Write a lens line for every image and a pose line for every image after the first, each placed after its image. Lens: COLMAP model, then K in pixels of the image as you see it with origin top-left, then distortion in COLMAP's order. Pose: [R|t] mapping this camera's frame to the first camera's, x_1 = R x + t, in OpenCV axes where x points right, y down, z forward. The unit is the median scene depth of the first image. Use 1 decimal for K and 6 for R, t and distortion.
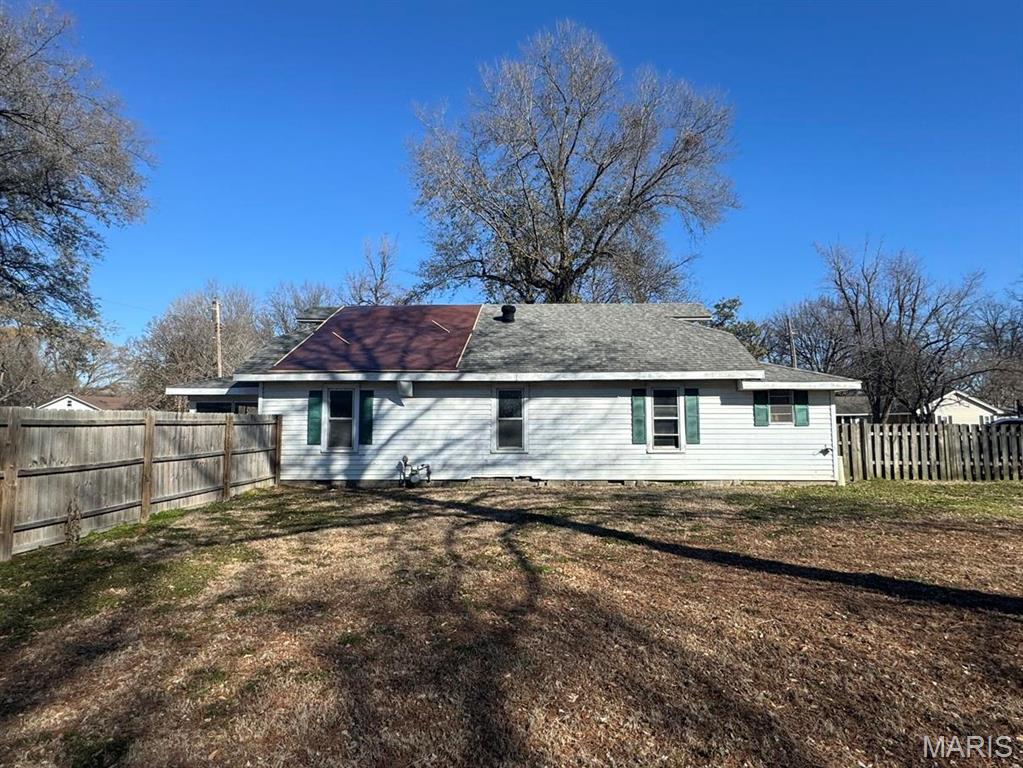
lens RADIAL K [[548.1, 0, 511.5], [0, 548.1, 384.0], [0, 0, 1]] dist [-0.007969, -0.001164]
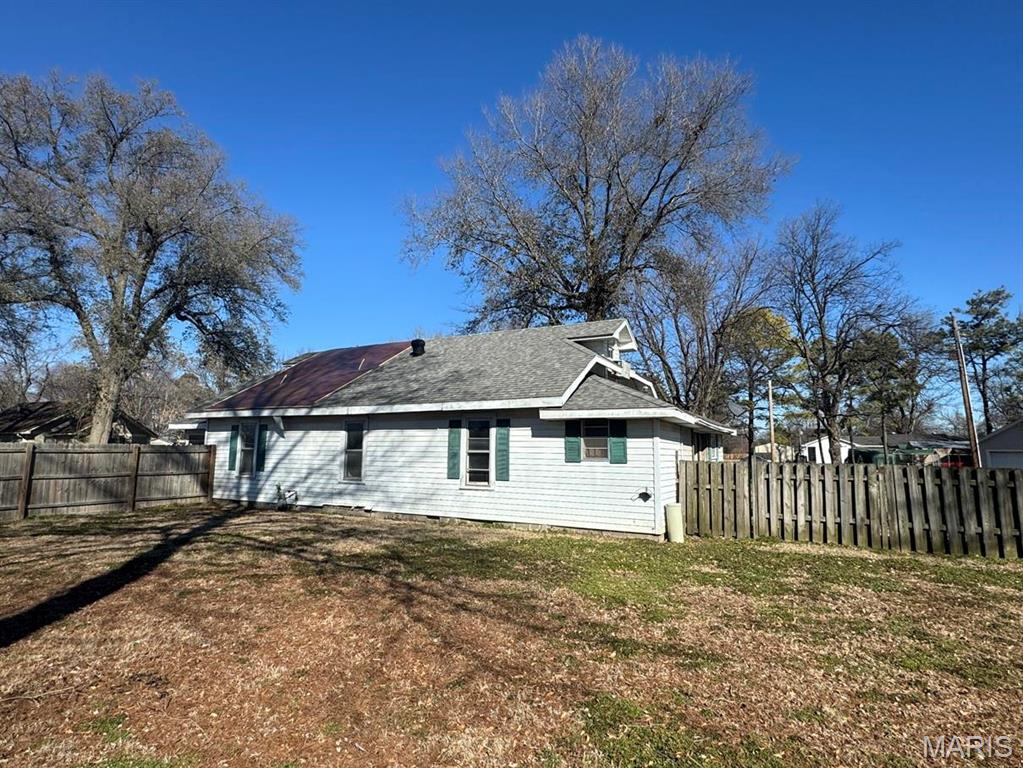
lens RADIAL K [[548.1, 0, 511.5], [0, 548.1, 384.0], [0, 0, 1]] dist [-0.007969, -0.001164]
pose [[0.895031, -0.043295, -0.443898, 0.741581], [0.021492, 0.998308, -0.054033, -0.000404], [0.445486, 0.038820, 0.894447, 0.191587]]
